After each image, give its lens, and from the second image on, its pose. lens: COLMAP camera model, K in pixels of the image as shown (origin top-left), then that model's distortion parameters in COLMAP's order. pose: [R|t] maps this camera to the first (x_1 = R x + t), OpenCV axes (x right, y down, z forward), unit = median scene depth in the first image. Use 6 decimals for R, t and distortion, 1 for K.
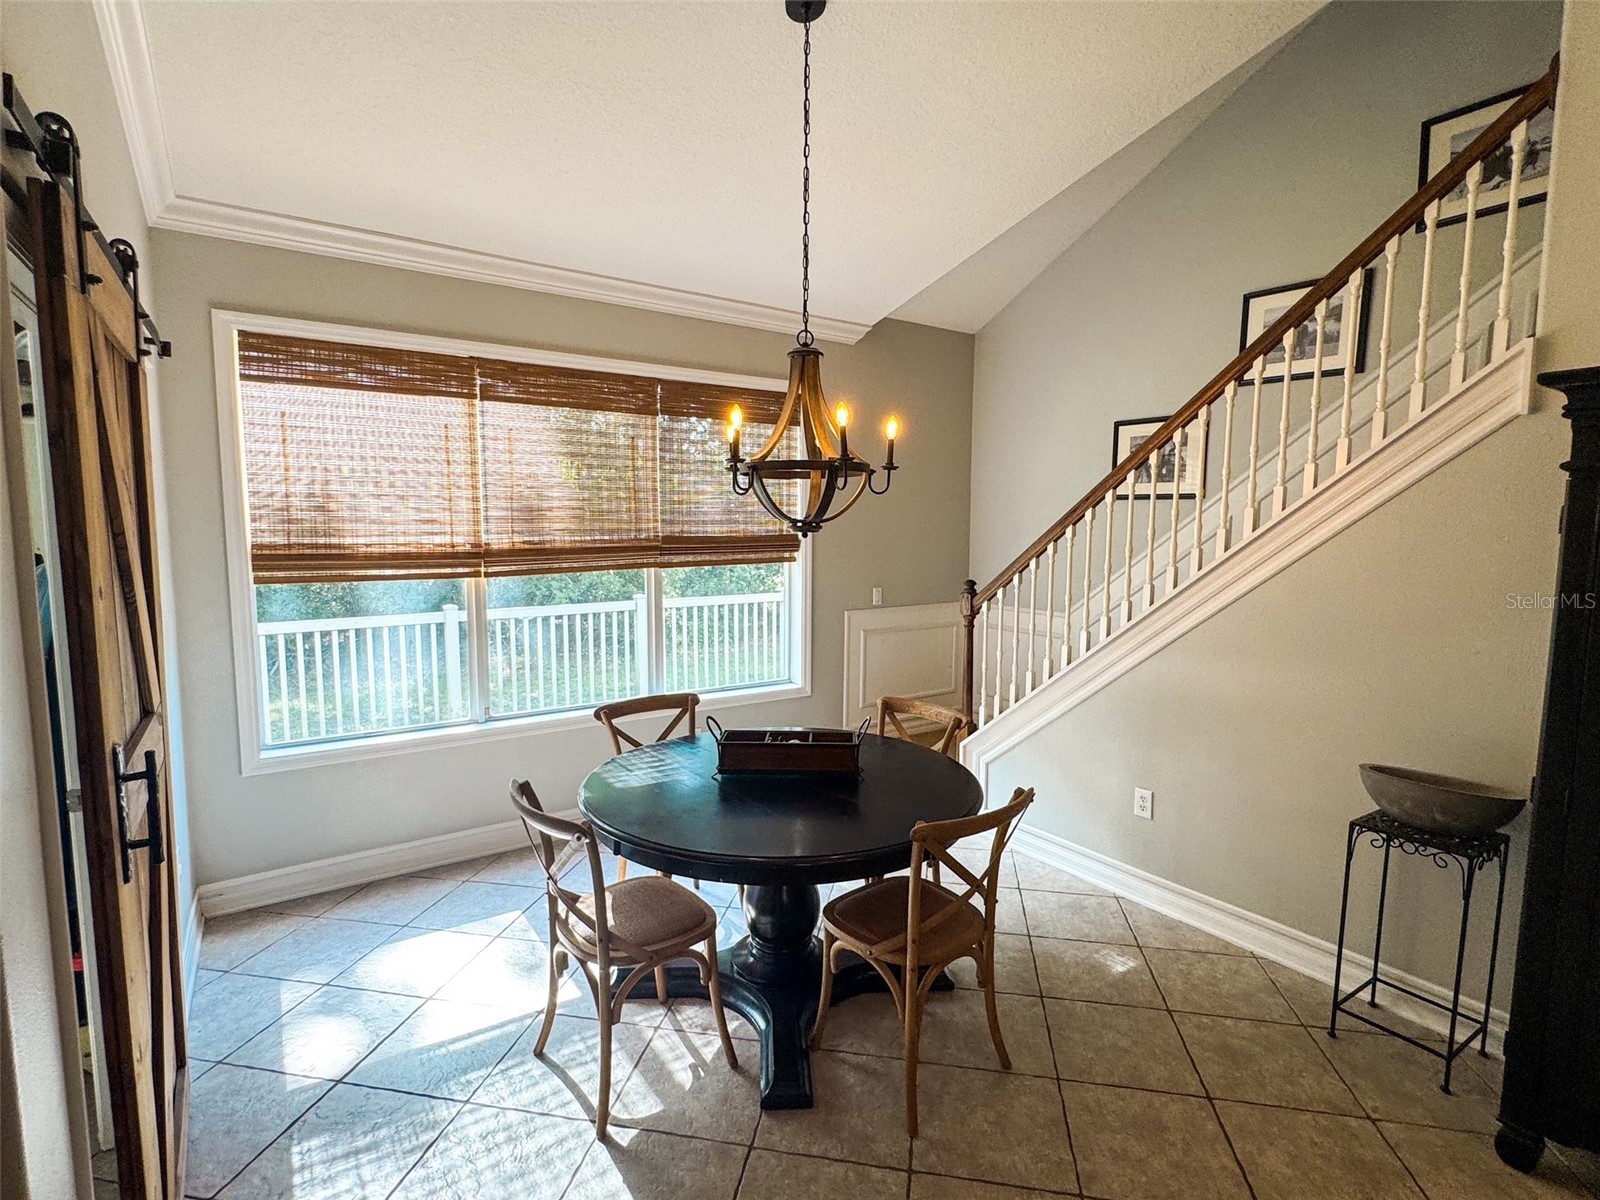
lens RADIAL K [[782.5, 0, 793.6], [0, 782.5, 599.0], [0, 0, 1]] dist [-0.006207, -0.000504]
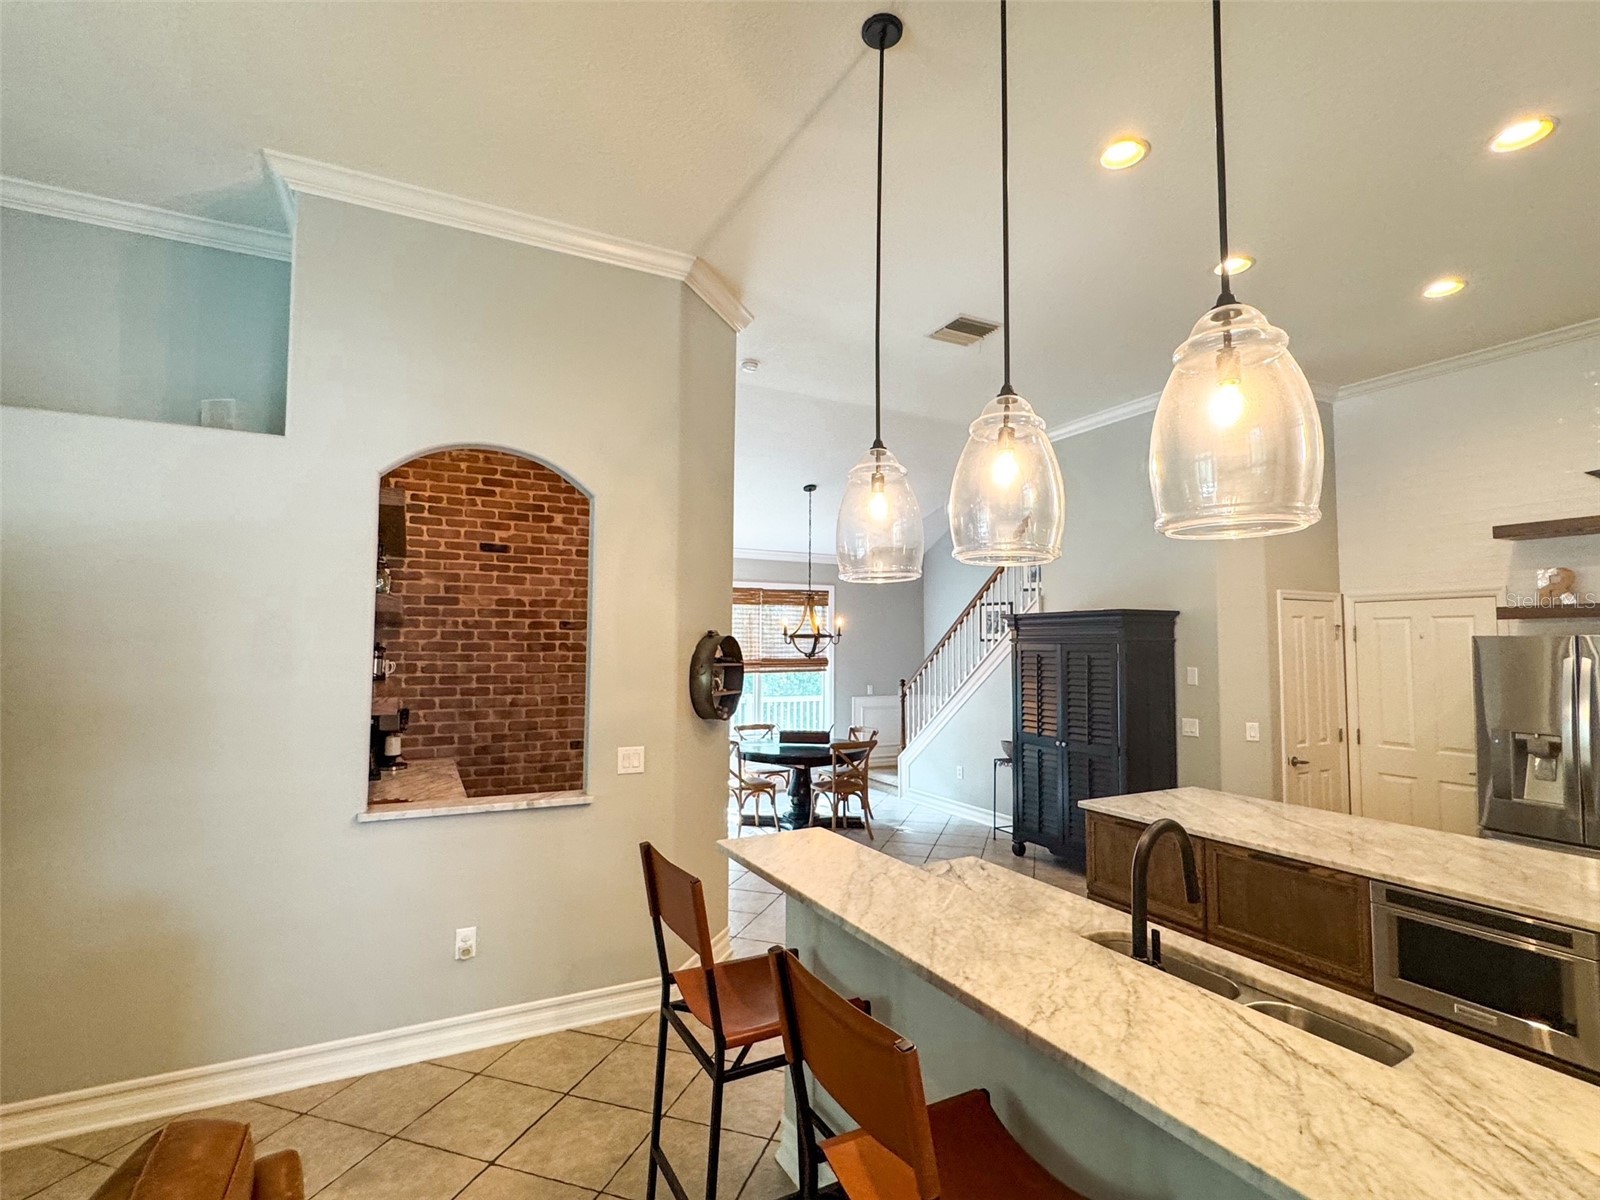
lens RADIAL K [[753.1, 0, 798.8], [0, 753.1, 596.1], [0, 0, 1]] dist [0.001866, 0.000259]
pose [[0.991965, -0.005899, -0.126378, 0.288040], [-0.014878, 0.986541, -0.162836, 0.128453], [0.125638, 0.163408, 0.978526, -1.556590]]
